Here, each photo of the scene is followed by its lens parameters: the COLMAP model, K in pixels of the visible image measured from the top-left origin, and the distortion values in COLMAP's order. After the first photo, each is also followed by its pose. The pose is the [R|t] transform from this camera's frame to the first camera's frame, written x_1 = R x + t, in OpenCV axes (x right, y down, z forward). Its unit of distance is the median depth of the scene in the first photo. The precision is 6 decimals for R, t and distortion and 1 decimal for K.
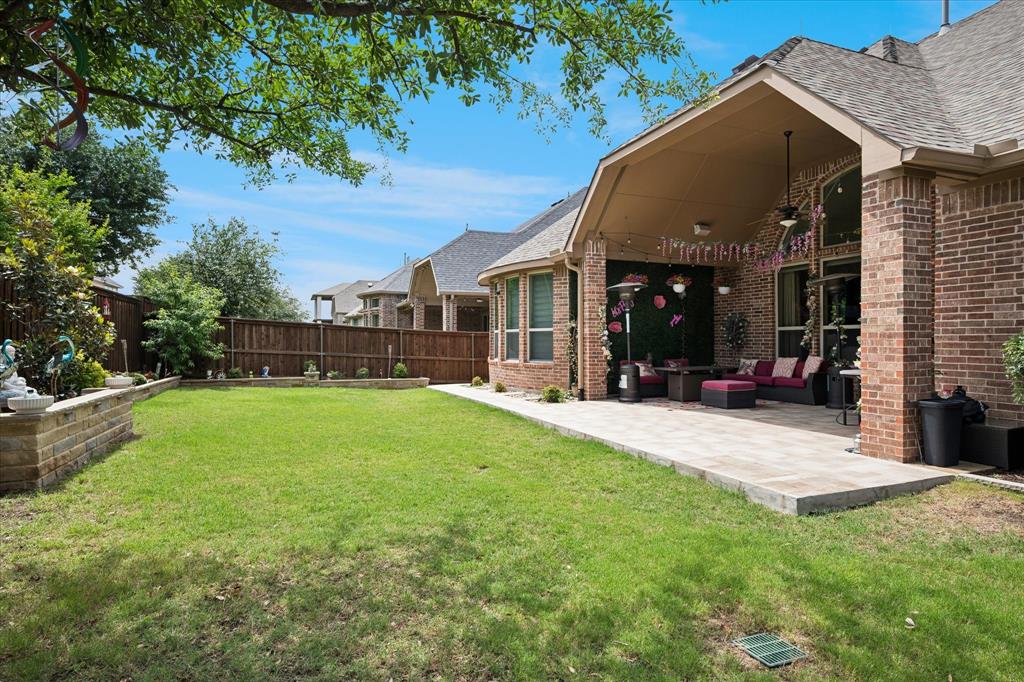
lens RADIAL K [[552.9, 0, 503.7], [0, 552.9, 342.6], [0, 0, 1]] dist [-0.004537, -0.002176]
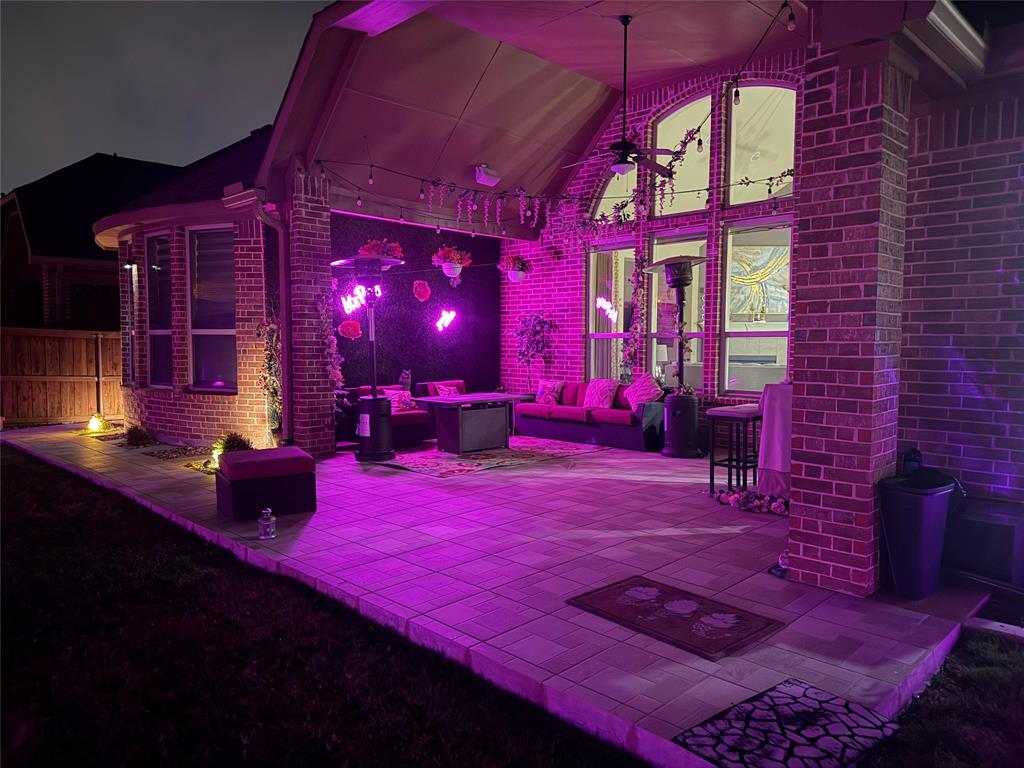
lens RADIAL K [[699.4, 0, 518.4], [0, 699.4, 392.7], [0, 0, 1]] dist [0.047106, -0.009208]
pose [[0.911453, -0.024383, 0.410681, 0.060269], [-0.005353, 0.997455, 0.071101, -0.016748], [-0.411370, -0.067003, 0.909002, 0.254030]]
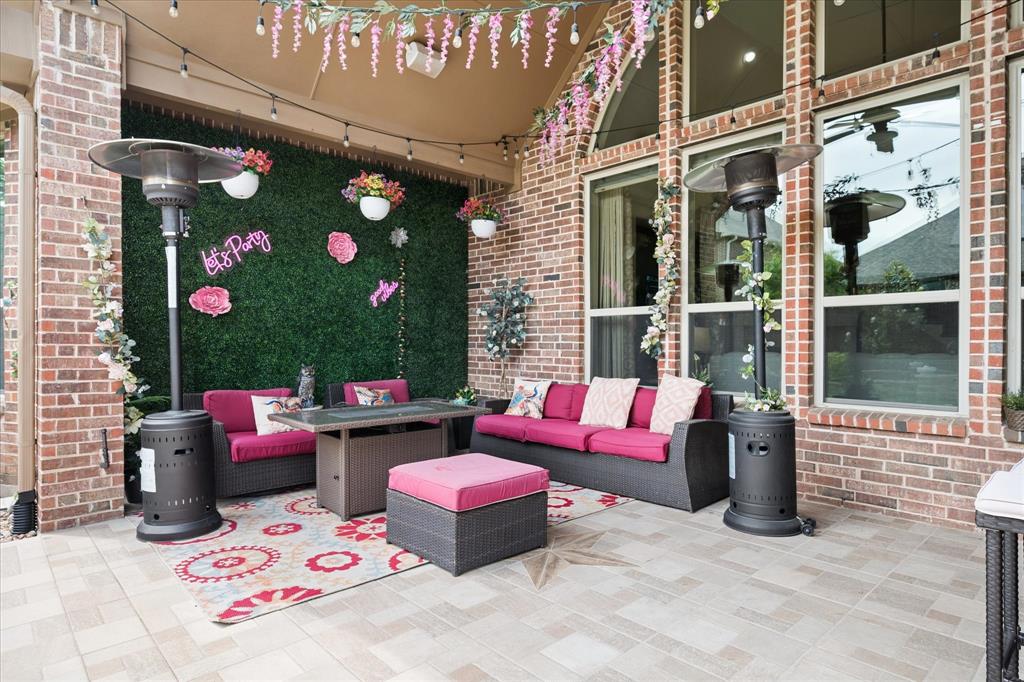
lens RADIAL K [[552.9, 0, 512.2], [0, 552.9, 341.0], [0, 0, 1]] dist [-0.004537, -0.002176]
pose [[0.930384, 0.005240, 0.366549, 0.283044], [-0.003255, 0.999977, -0.006033, 0.001399], [-0.366572, 0.004420, 0.930379, 0.629346]]
